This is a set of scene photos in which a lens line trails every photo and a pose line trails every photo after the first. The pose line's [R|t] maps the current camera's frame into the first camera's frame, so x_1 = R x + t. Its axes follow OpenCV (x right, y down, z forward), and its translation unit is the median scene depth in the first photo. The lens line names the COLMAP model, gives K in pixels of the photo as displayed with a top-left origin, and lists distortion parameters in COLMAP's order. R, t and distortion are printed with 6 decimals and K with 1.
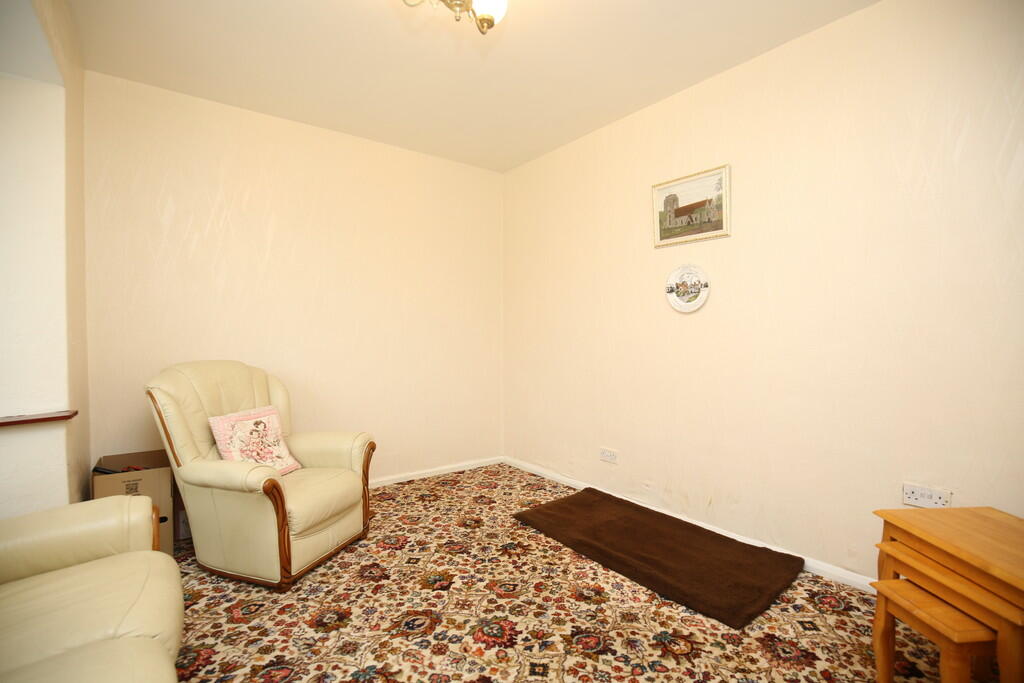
lens RADIAL K [[460.4, 0, 512.2], [0, 460.4, 341.6], [0, 0, 1]] dist [-0.029701, 0.000197]
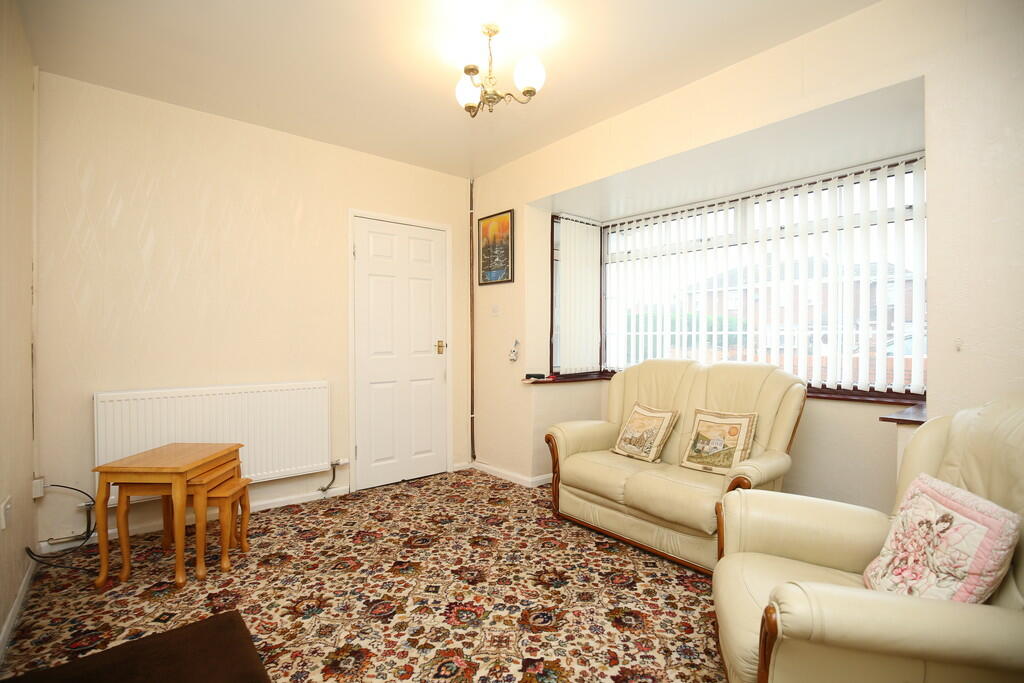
lens RADIAL K [[460.4, 0, 510.7], [0, 460.4, 341.0], [0, 0, 1]] dist [-0.029701, 0.000197]
pose [[-0.998282, 0.000817, -0.058578, -0.080863], [-0.000344, 0.999804, 0.019802, -0.031554], [0.058583, 0.019789, -0.998086, 2.004591]]
